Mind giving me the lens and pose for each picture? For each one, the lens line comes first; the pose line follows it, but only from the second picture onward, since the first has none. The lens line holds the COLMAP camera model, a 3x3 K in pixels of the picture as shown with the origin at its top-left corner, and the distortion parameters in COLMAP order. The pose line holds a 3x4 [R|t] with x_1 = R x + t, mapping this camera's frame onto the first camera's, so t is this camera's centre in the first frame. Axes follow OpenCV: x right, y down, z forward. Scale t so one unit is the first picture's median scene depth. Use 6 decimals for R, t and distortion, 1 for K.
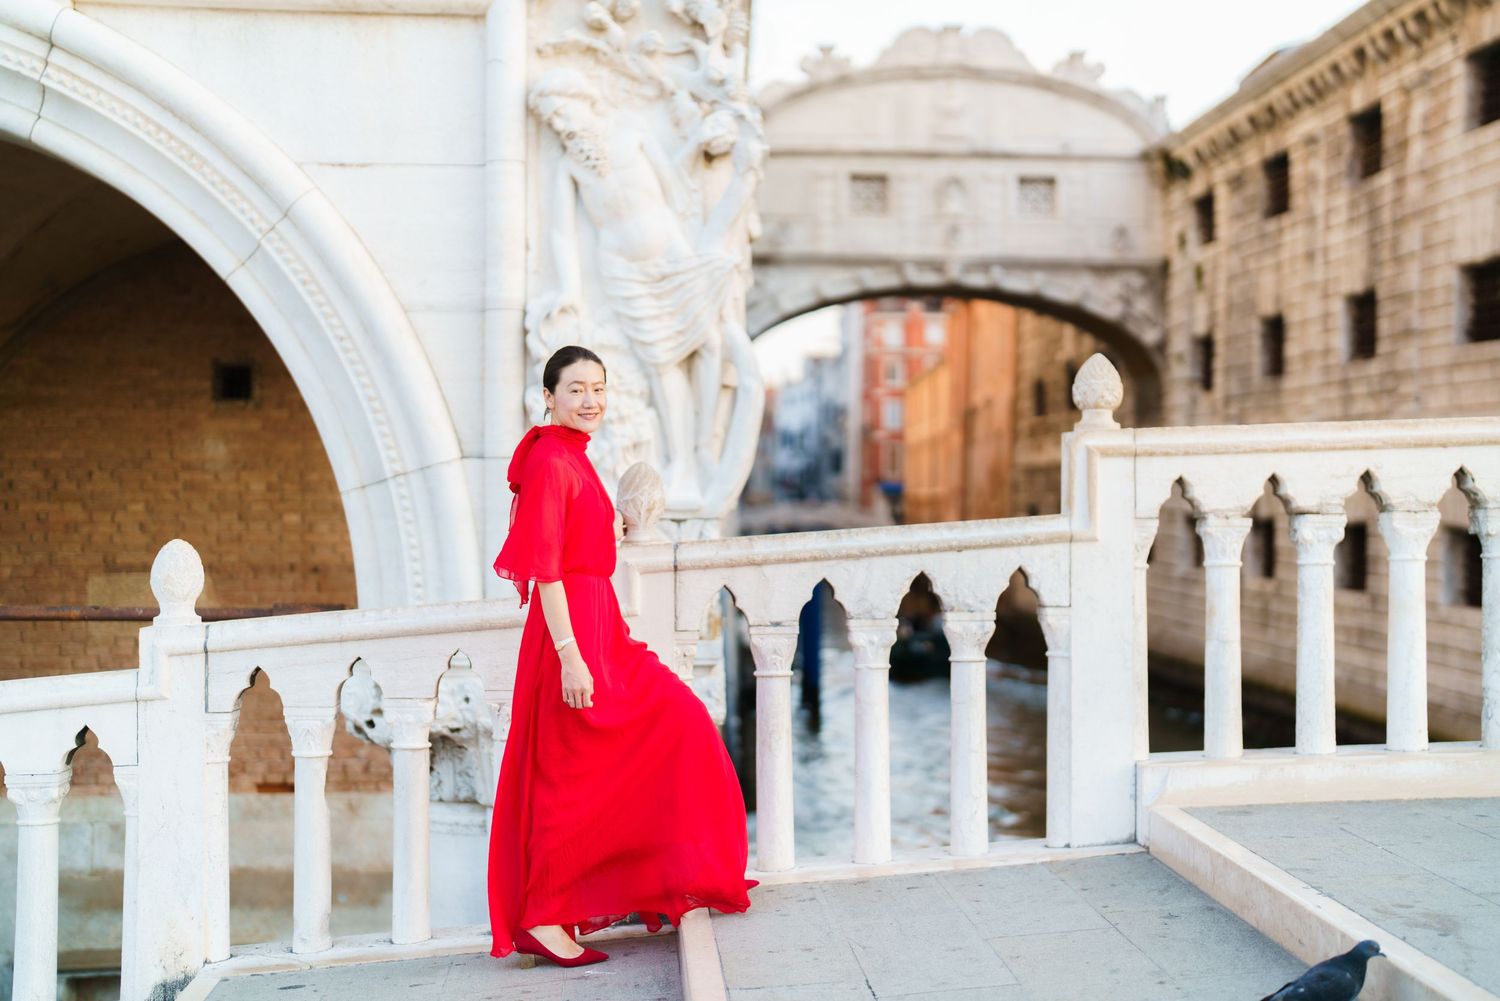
lens RADIAL K [[2059.8, 0, 745.3], [0, 2059.8, 502.6], [0, 0, 1]] dist [-0.153495, 1.061327]
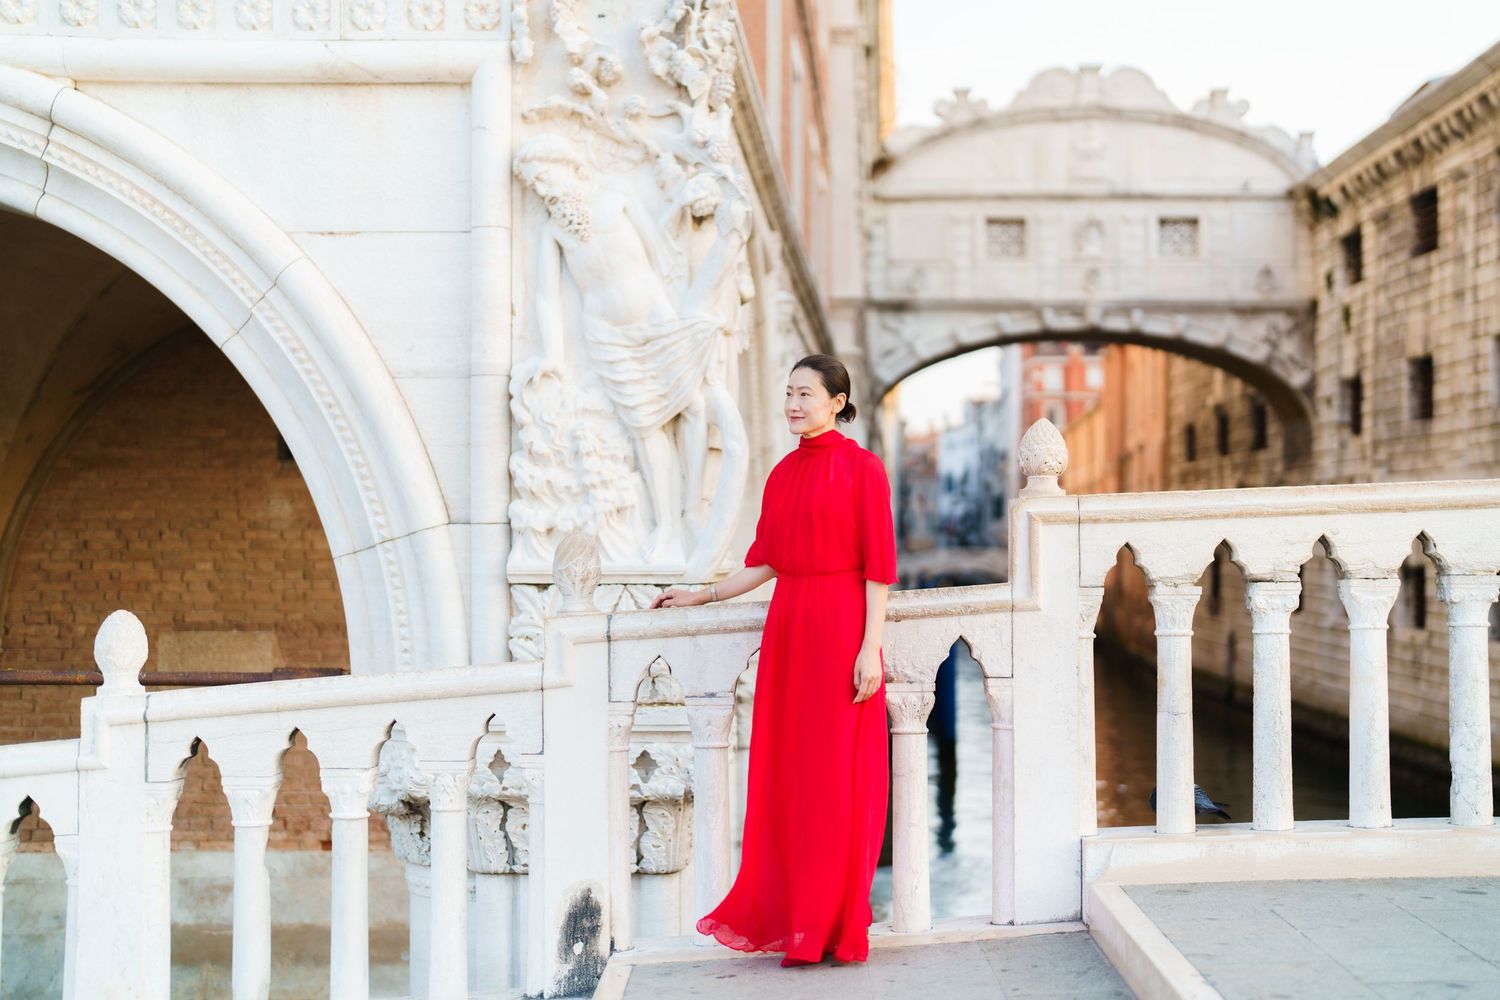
lens RADIAL K [[2082.1, 0, 750.0], [0, 2082.1, 500.0], [0, 0, 1]] dist [-0.154947, 1.053488]
pose [[0.996685, -0.006024, -0.081134, 0.090686], [0.004134, 0.999717, -0.023437, -0.008746], [0.081252, 0.023024, 0.996428, 0.003150]]
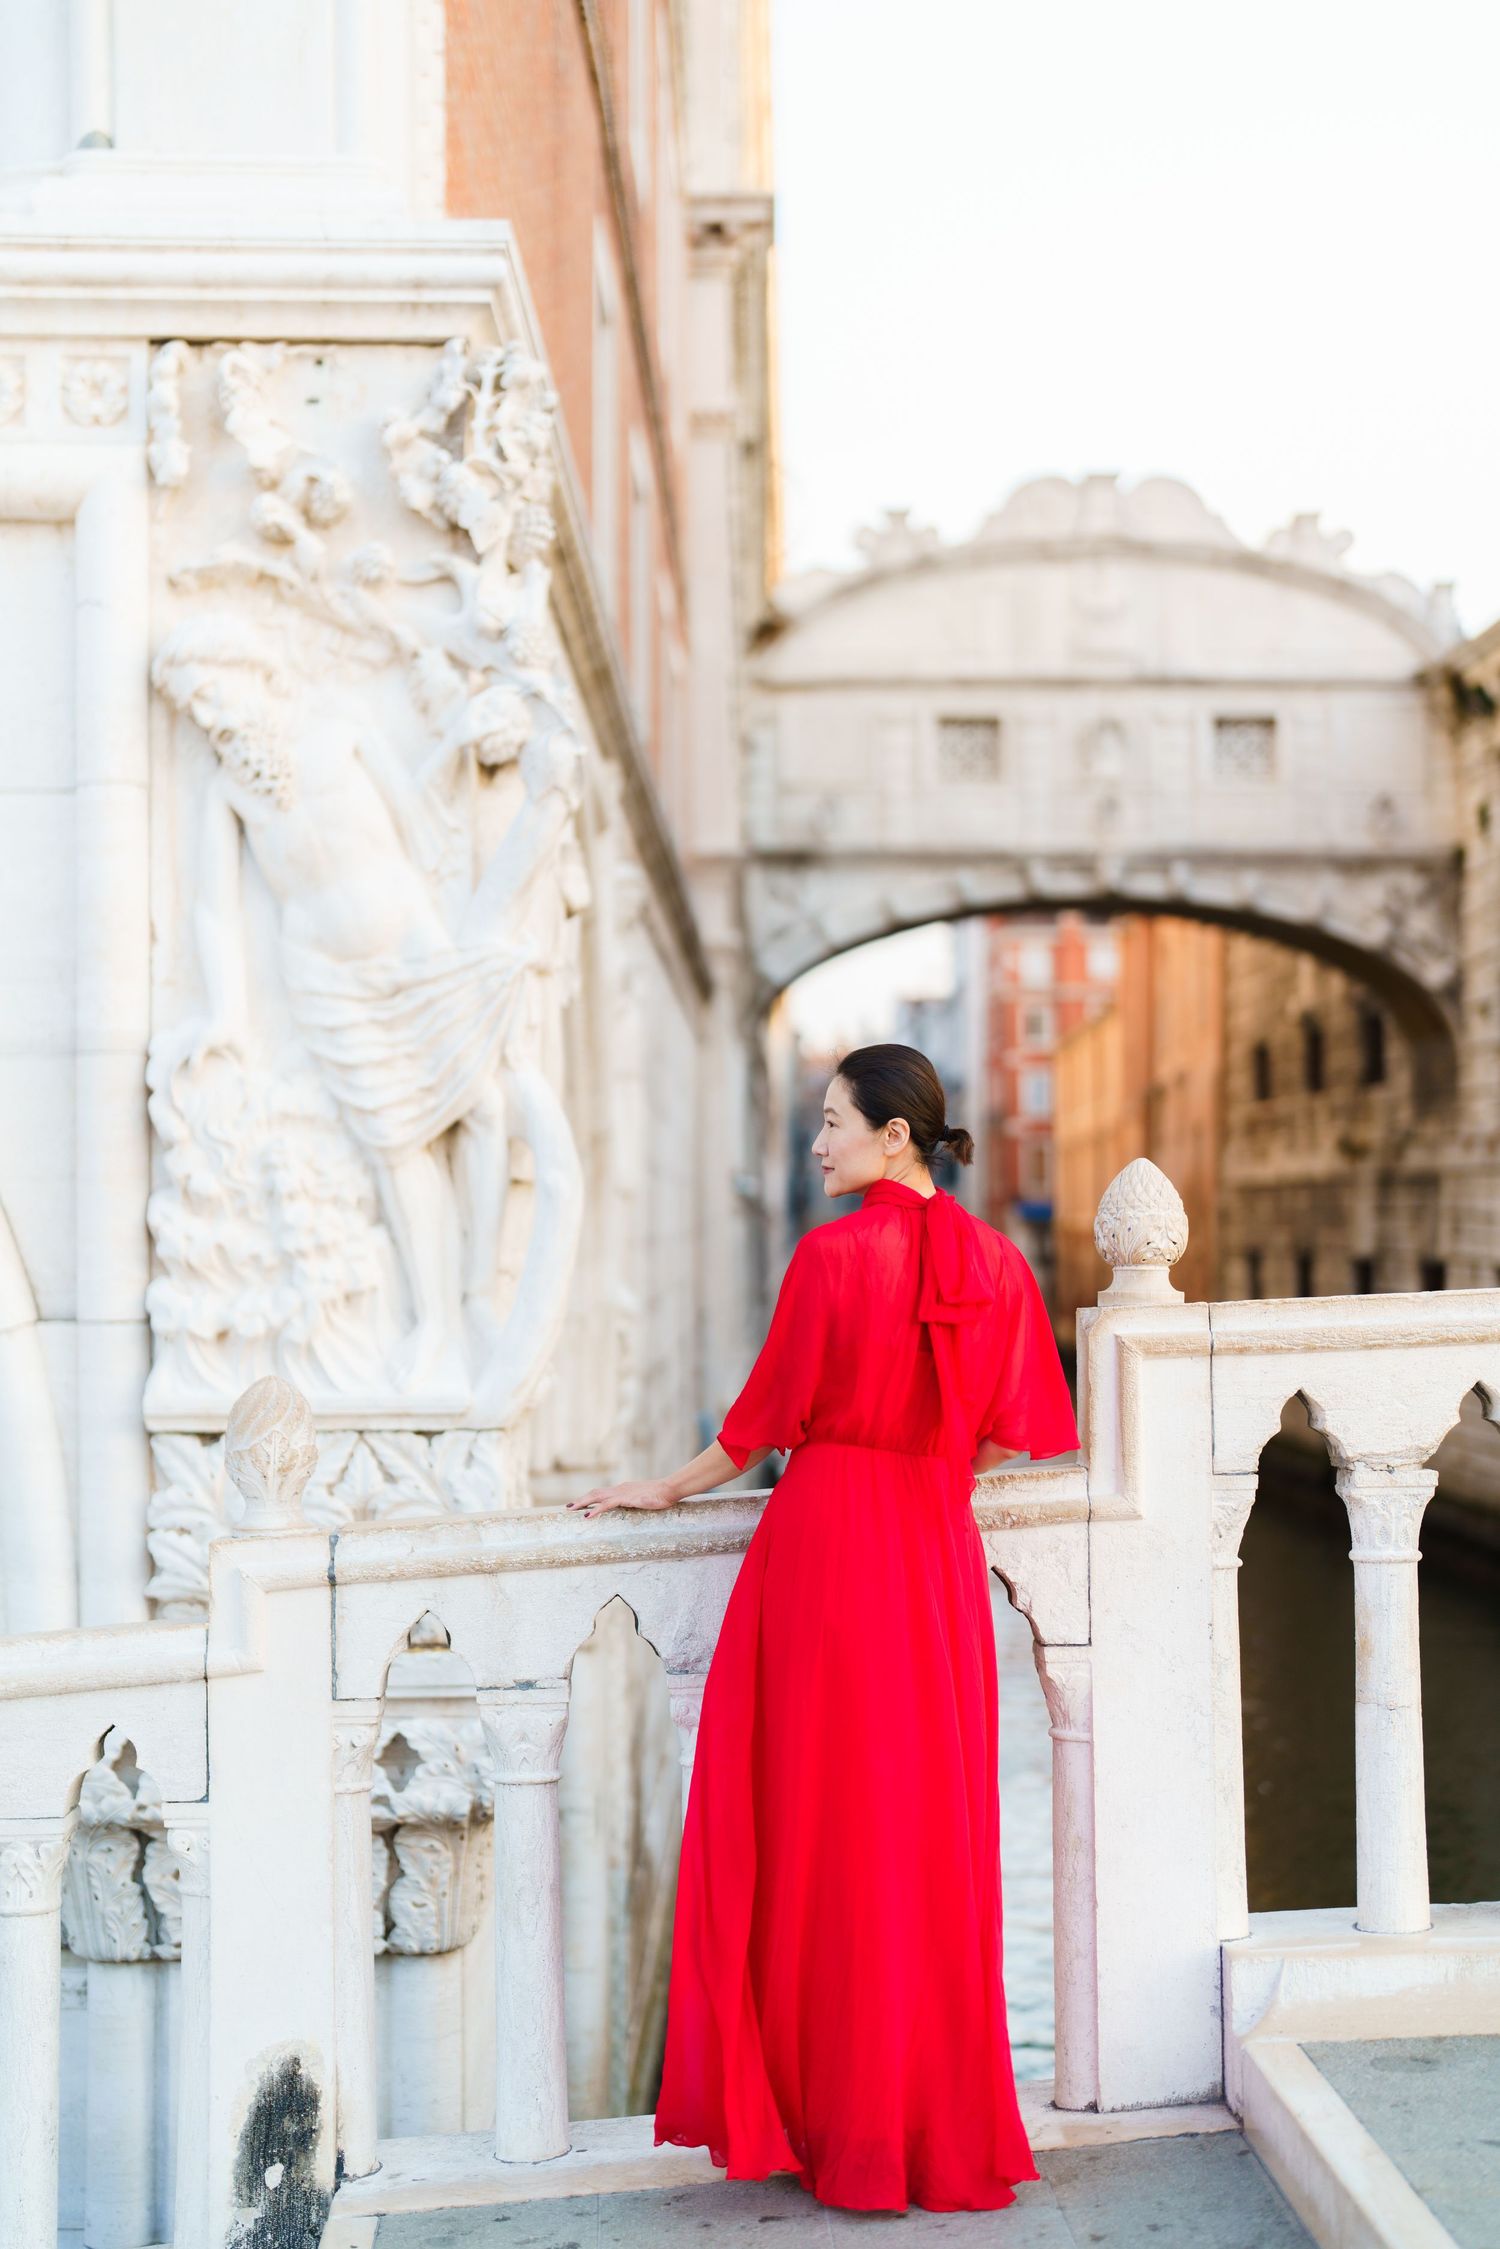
lens RADIAL K [[3289.9, 0, 747.2], [0, 3289.9, 1103.4], [0, 0, 1]] dist [-0.147290, 1.003100]
pose [[0.999682, -0.012479, -0.021892, 0.072098], [0.011659, 0.999240, -0.037190, -0.045217], [0.022340, 0.036923, 0.999068, 0.125825]]
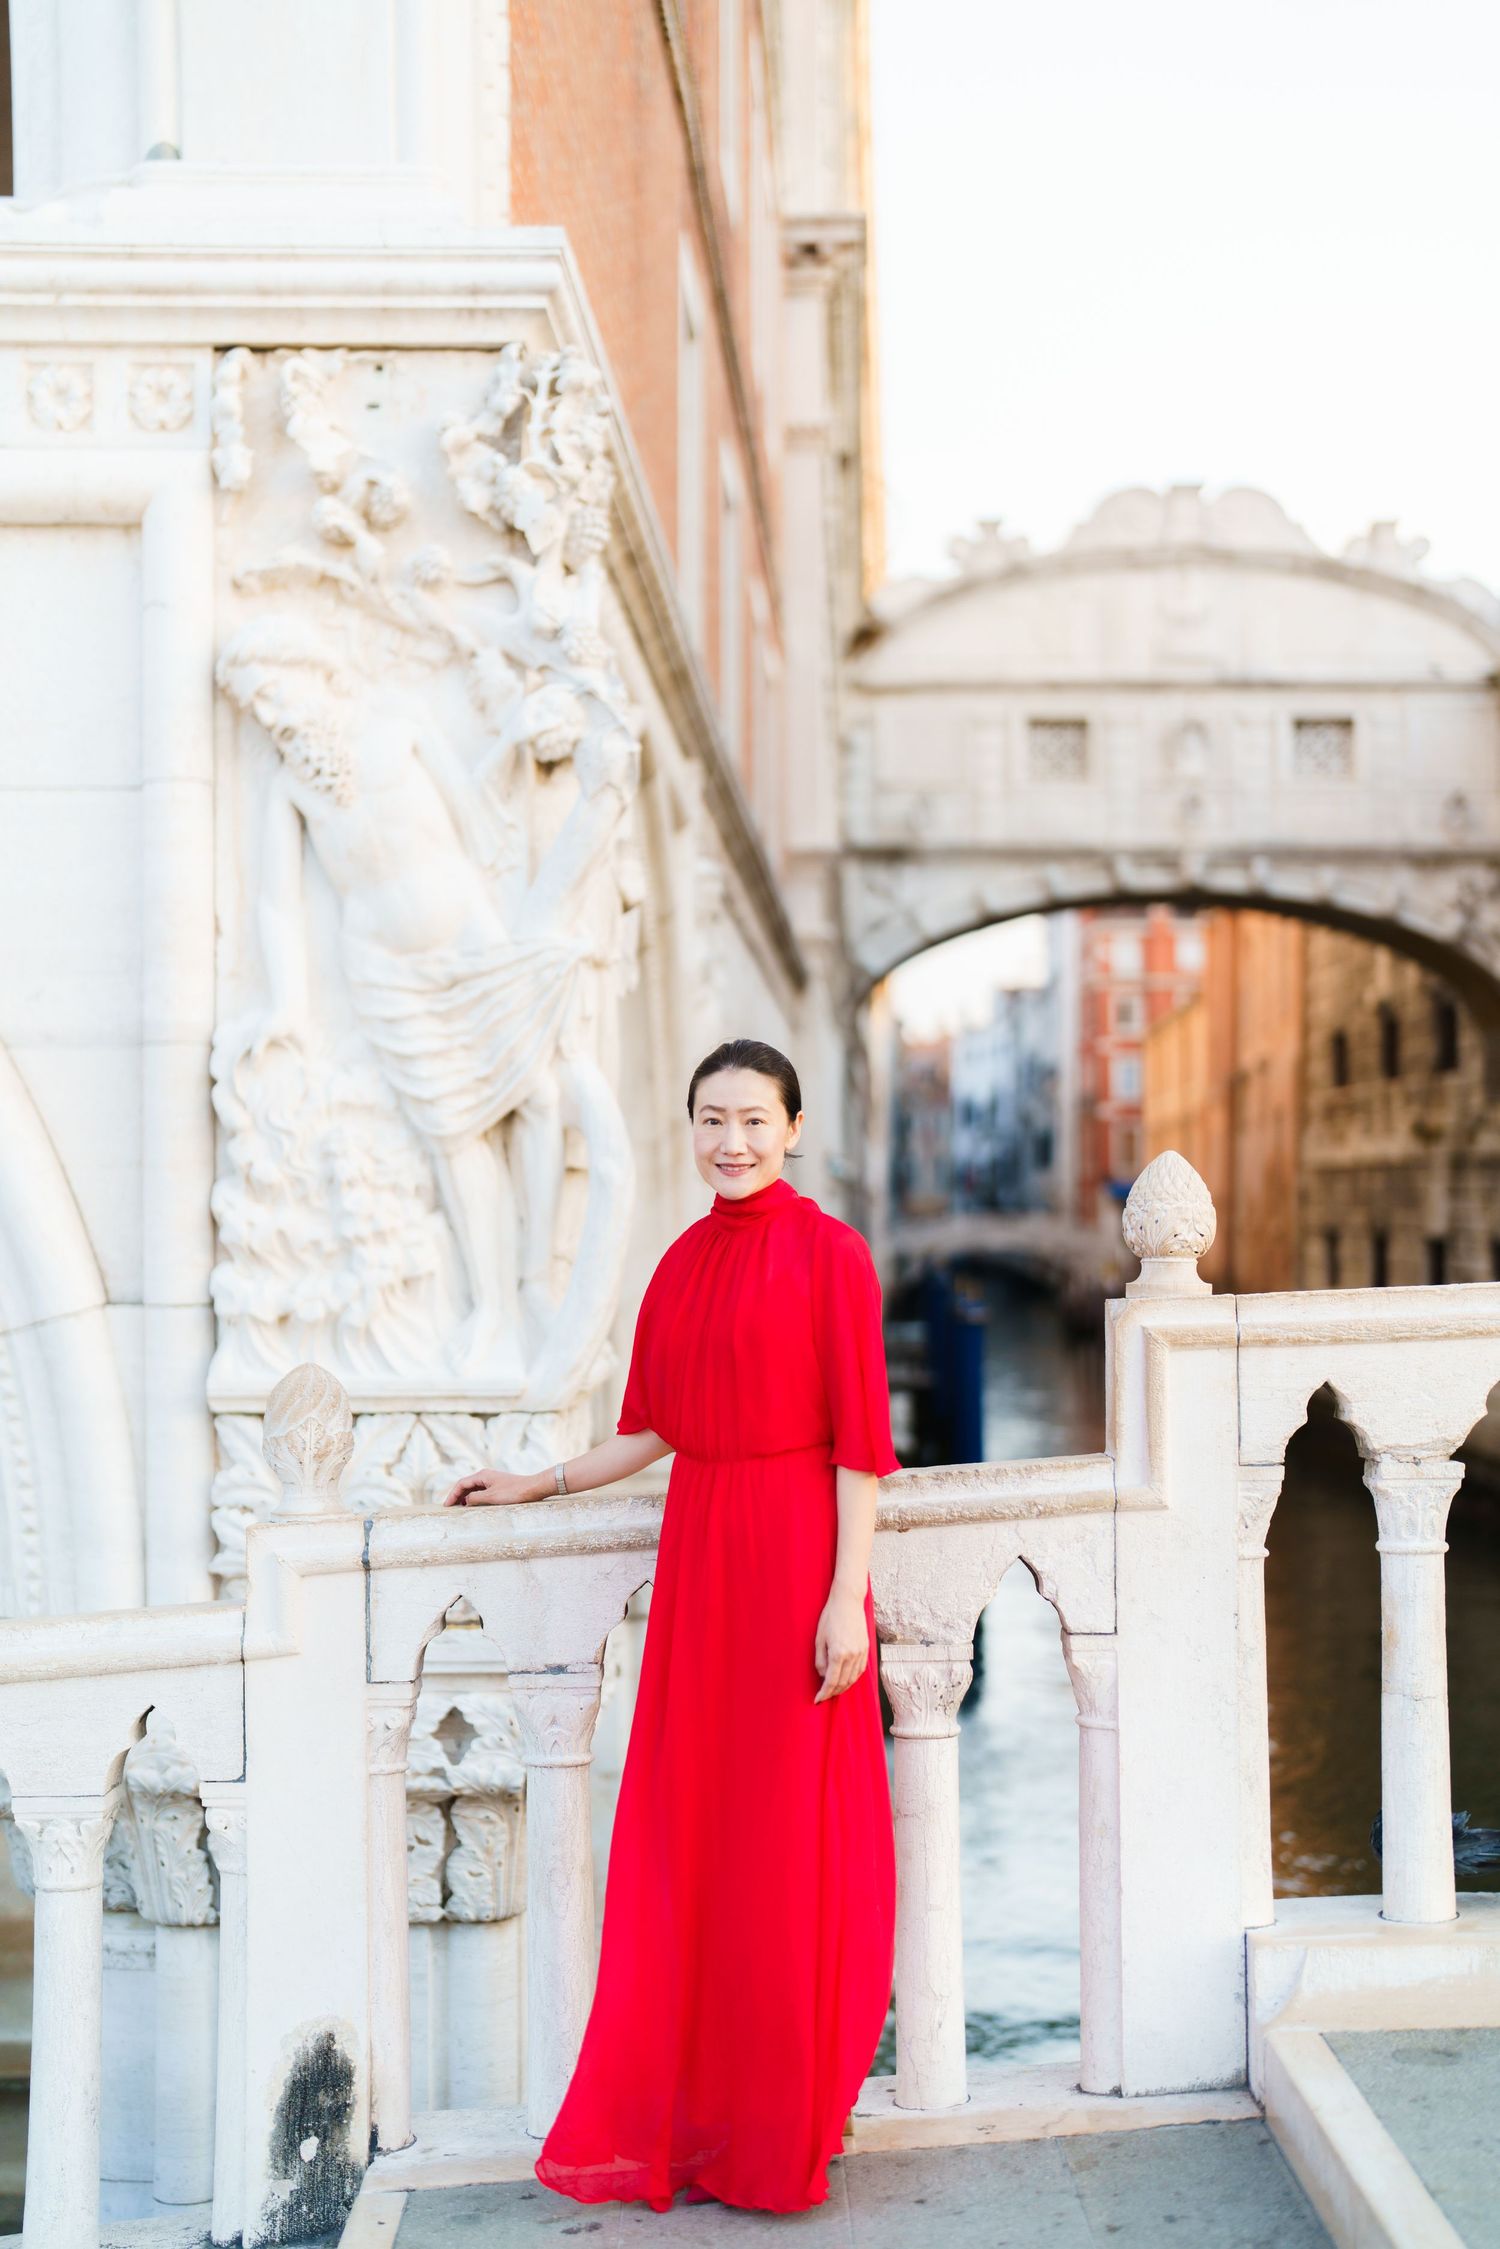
lens RADIAL K [[3121.8, 0, 747.0], [0, 3121.8, 1126.8], [0, 0, 1]] dist [-0.154947, 1.053488]
pose [[0.998342, -0.010509, -0.056600, 0.087421], [0.009111, 0.999648, -0.024900, -0.047798], [0.056842, 0.024343, 0.998086, 0.154515]]
